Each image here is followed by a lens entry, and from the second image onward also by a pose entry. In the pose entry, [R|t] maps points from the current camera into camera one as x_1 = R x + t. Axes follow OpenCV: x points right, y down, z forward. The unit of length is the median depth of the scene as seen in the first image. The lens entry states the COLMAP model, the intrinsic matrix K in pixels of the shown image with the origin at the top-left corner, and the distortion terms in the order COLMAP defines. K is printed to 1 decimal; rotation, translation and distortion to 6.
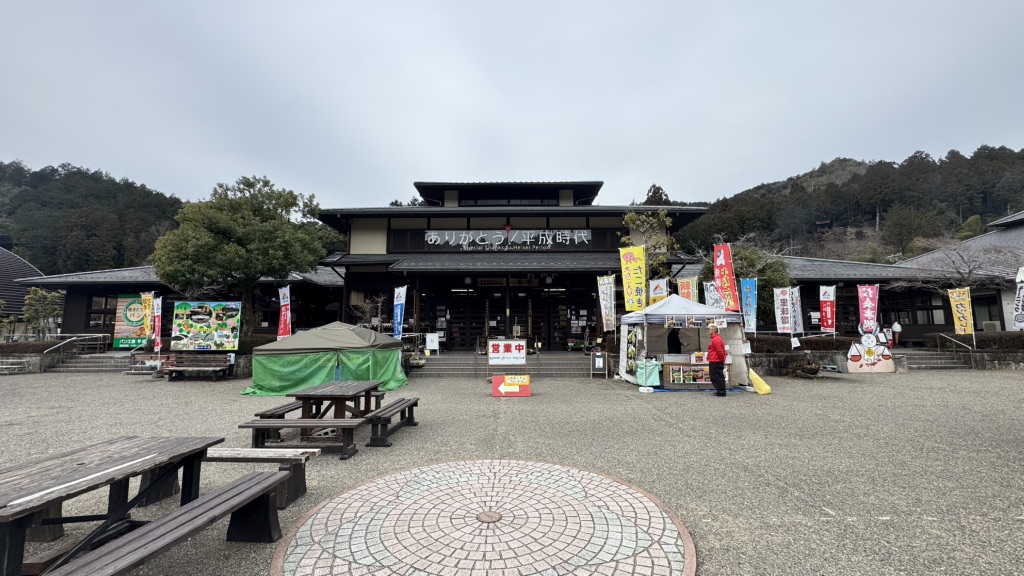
lens RADIAL K [[412.8, 0, 516.7], [0, 412.8, 291.2], [0, 0, 1]] dist [-0.010853, 0.000160]
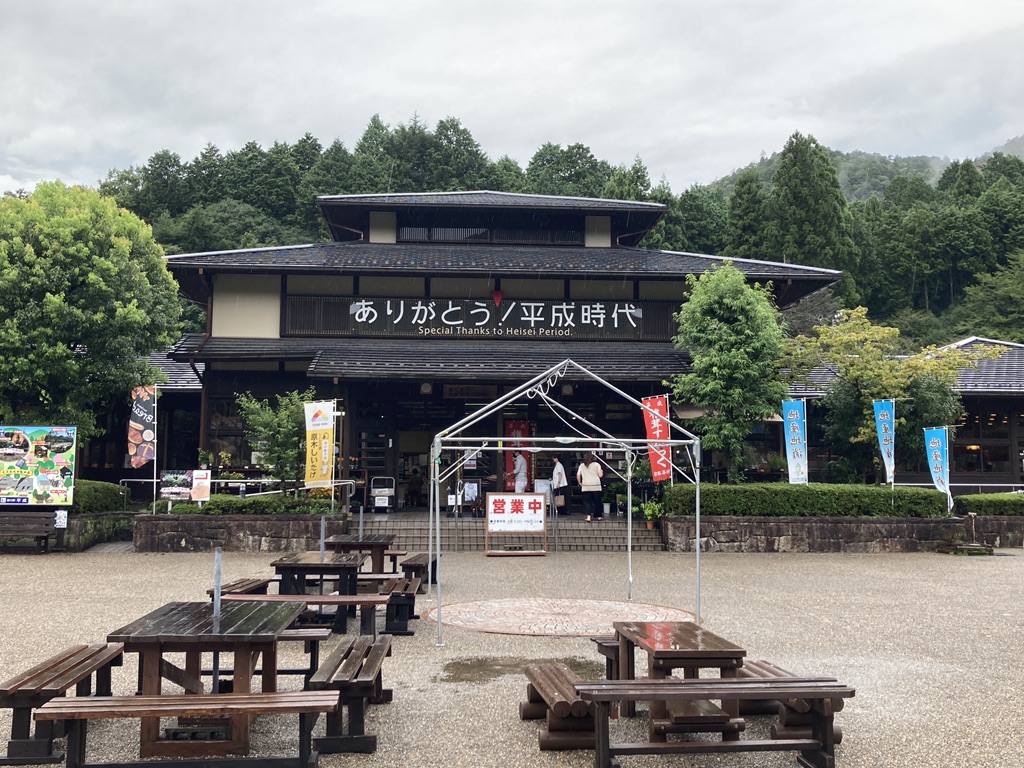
lens RADIAL K [[1077.2, 0, 511.1], [0, 1077.2, 372.4], [0, 0, 1]] dist [0.137509, -0.441760]
pose [[0.997883, 0.016755, 0.062839, -0.097921], [-0.016826, 0.999858, 0.000605, -0.051604], [-0.062820, -0.001661, 0.998024, -0.508149]]
